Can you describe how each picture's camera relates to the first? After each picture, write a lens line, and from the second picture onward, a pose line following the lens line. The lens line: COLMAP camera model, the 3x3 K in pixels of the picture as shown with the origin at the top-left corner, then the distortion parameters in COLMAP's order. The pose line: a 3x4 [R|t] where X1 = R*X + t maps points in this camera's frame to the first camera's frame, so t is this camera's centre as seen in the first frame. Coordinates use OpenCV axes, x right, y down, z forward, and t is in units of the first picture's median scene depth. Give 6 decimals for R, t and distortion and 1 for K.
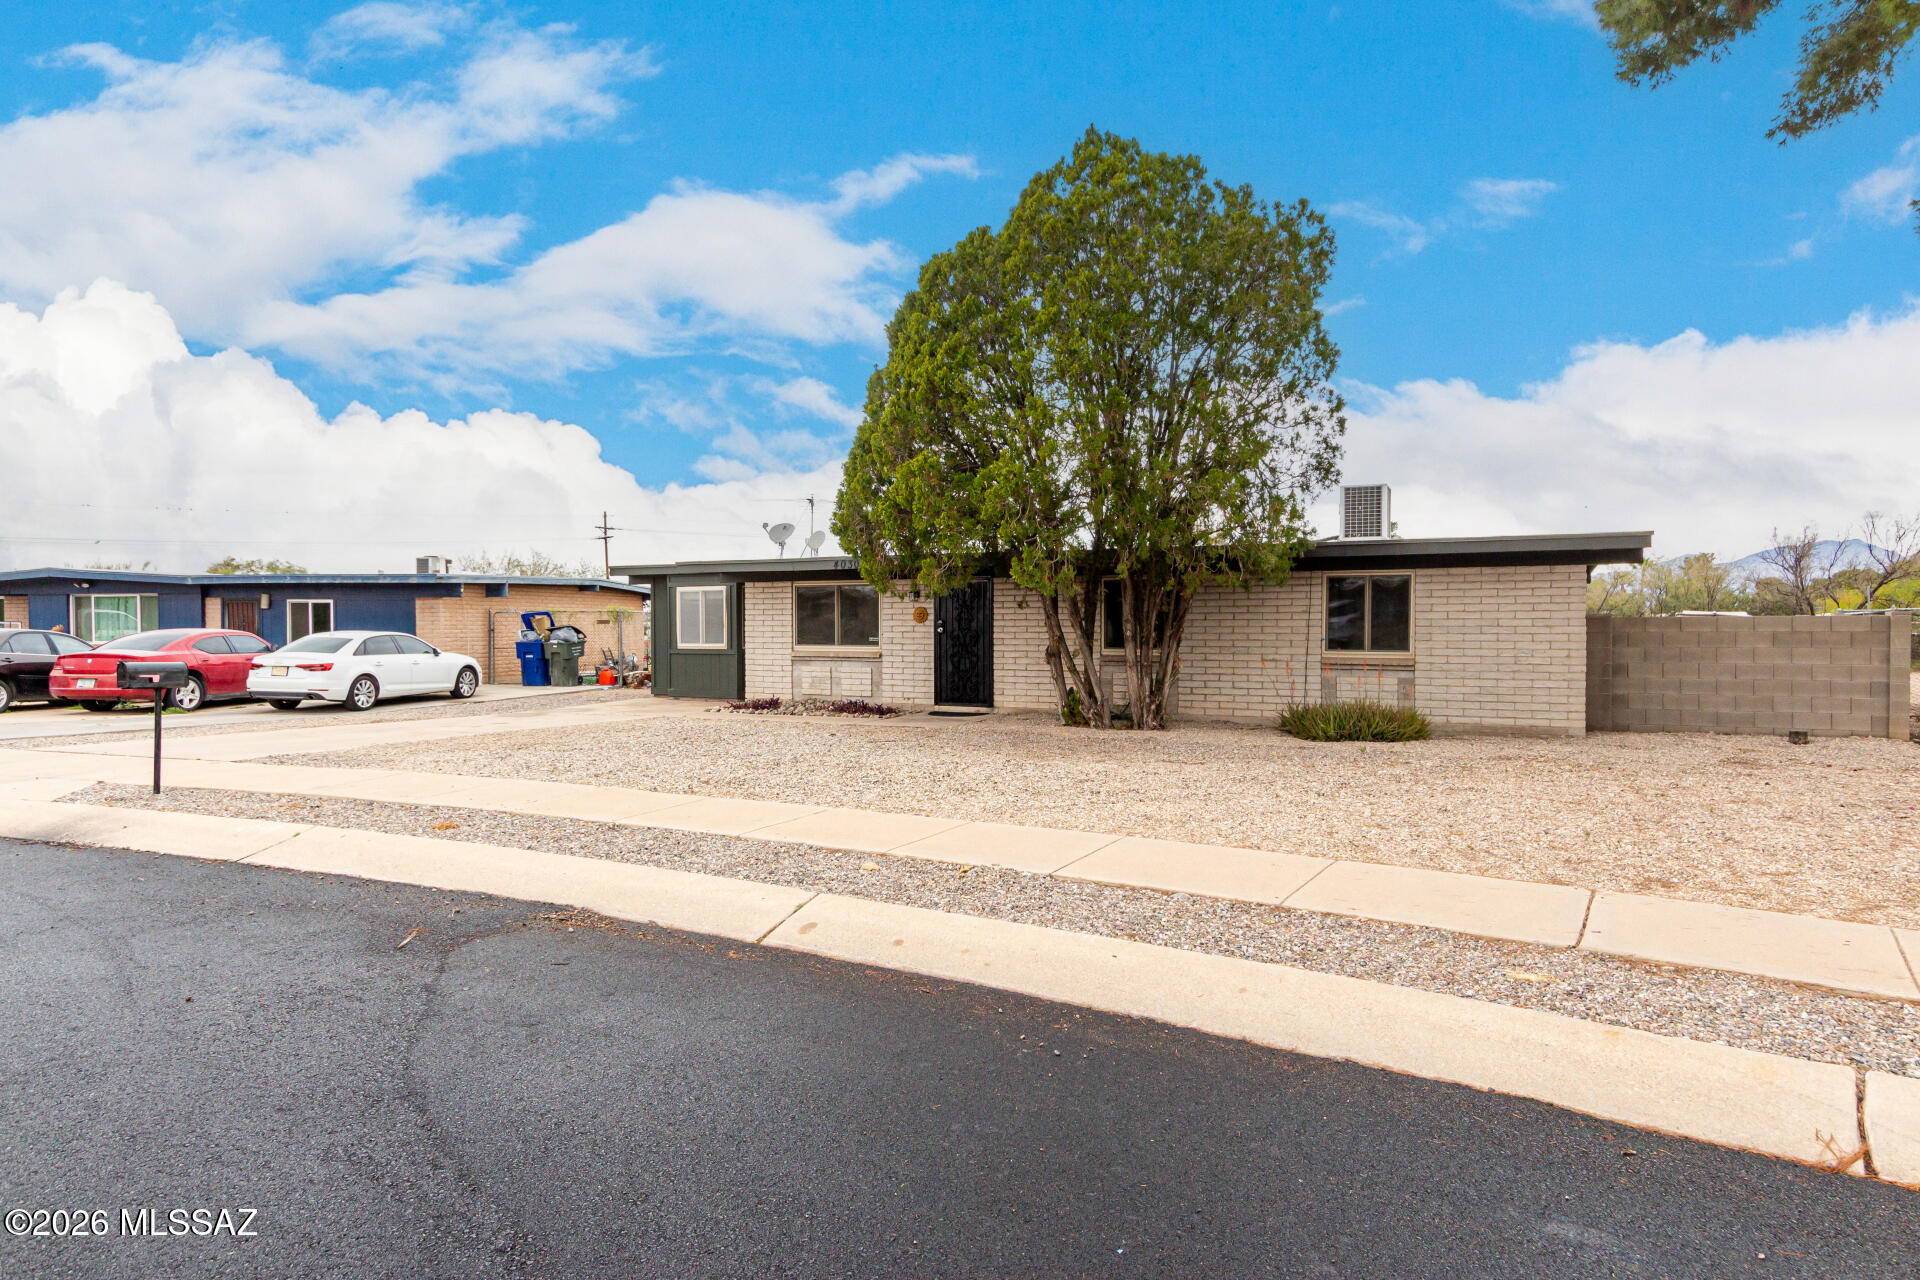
lens RADIAL K [[1145.8, 0, 960.0], [0, 1145.8, 640.0], [0, 0, 1]] dist [0.005152, 0.000215]
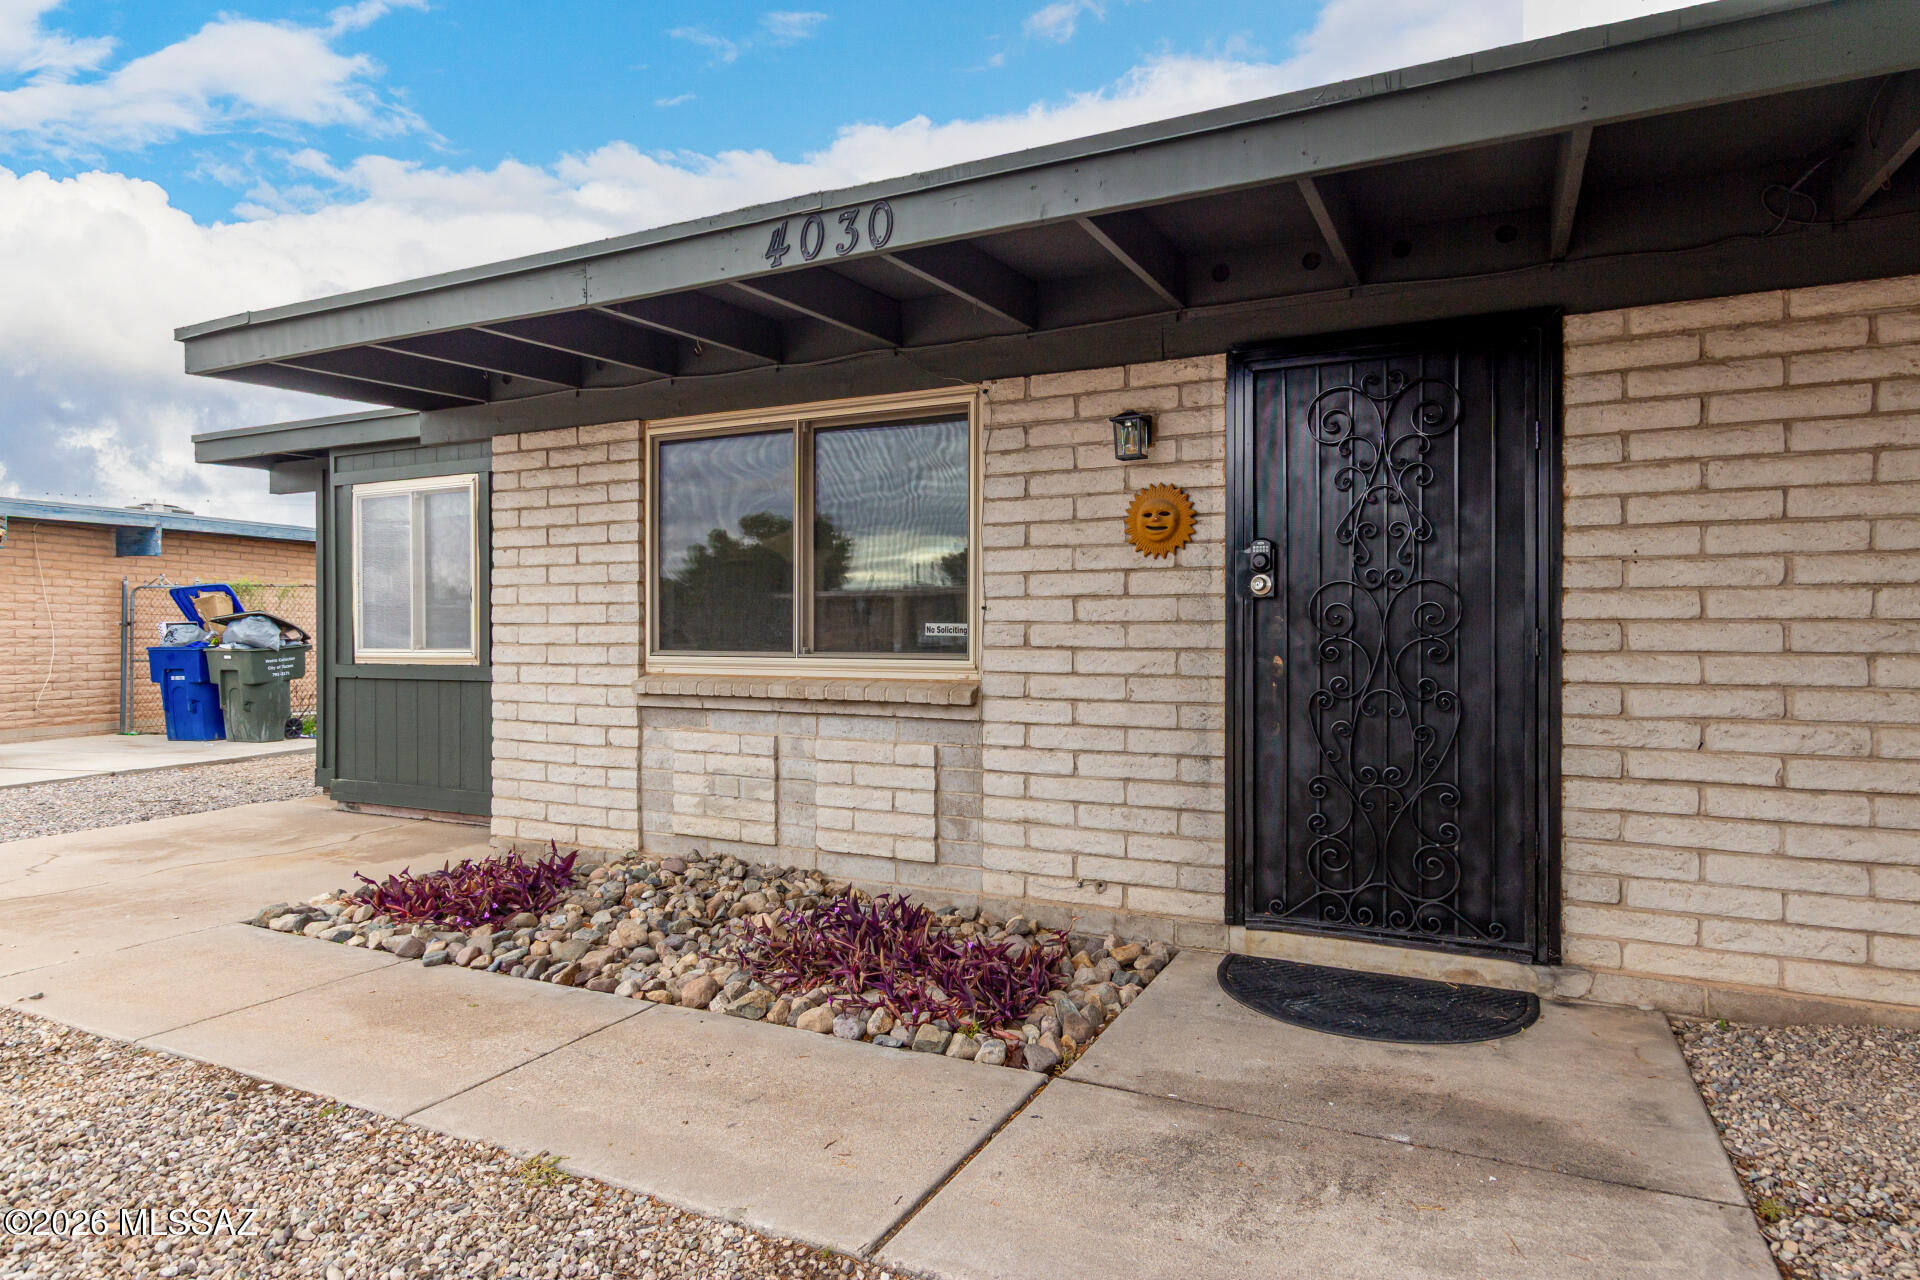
lens RADIAL K [[1093.1, 0, 965.6], [0, 1093.1, 643.4], [0, 0, 1]] dist [0.011577, 0.000308]
pose [[0.999985, 0.004139, 0.003674, -0.069694], [-0.004102, 0.999943, -0.009902, 0.004411], [-0.003714, 0.009887, 0.999944, 0.741344]]
